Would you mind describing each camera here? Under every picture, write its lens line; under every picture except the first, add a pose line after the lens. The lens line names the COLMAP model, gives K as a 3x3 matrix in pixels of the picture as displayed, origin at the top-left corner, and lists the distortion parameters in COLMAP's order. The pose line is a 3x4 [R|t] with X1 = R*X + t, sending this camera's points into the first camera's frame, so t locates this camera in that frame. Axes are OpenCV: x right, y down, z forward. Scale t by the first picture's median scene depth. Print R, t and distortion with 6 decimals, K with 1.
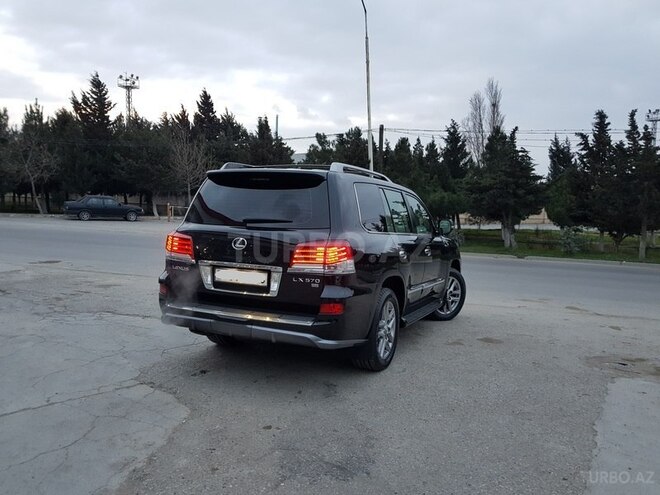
lens RADIAL K [[529.8, 0, 330.0], [0, 529.8, 247.5], [0, 0, 1]] dist [0.038044, -0.012450]
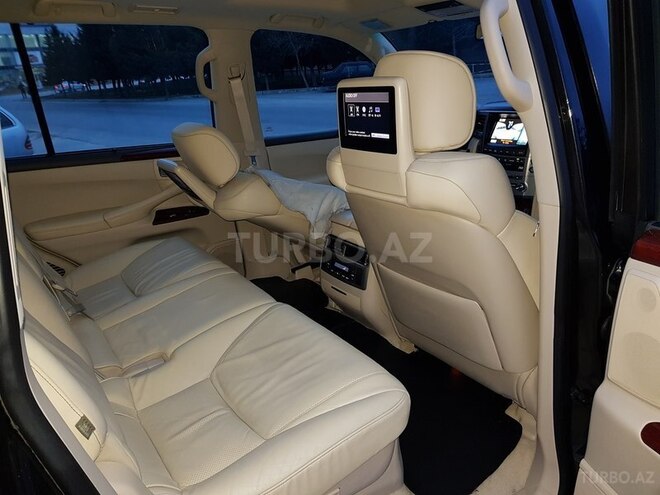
lens RADIAL K [[508.4, 0, 329.9], [0, 508.4, 254.8], [0, 0, 1]] dist [0.060462, -0.080921]
pose [[0.847279, 0.088618, -0.523704, 0.058981], [0.063089, 0.962213, 0.264888, -0.020340], [0.527389, -0.257474, 0.809672, 0.274551]]
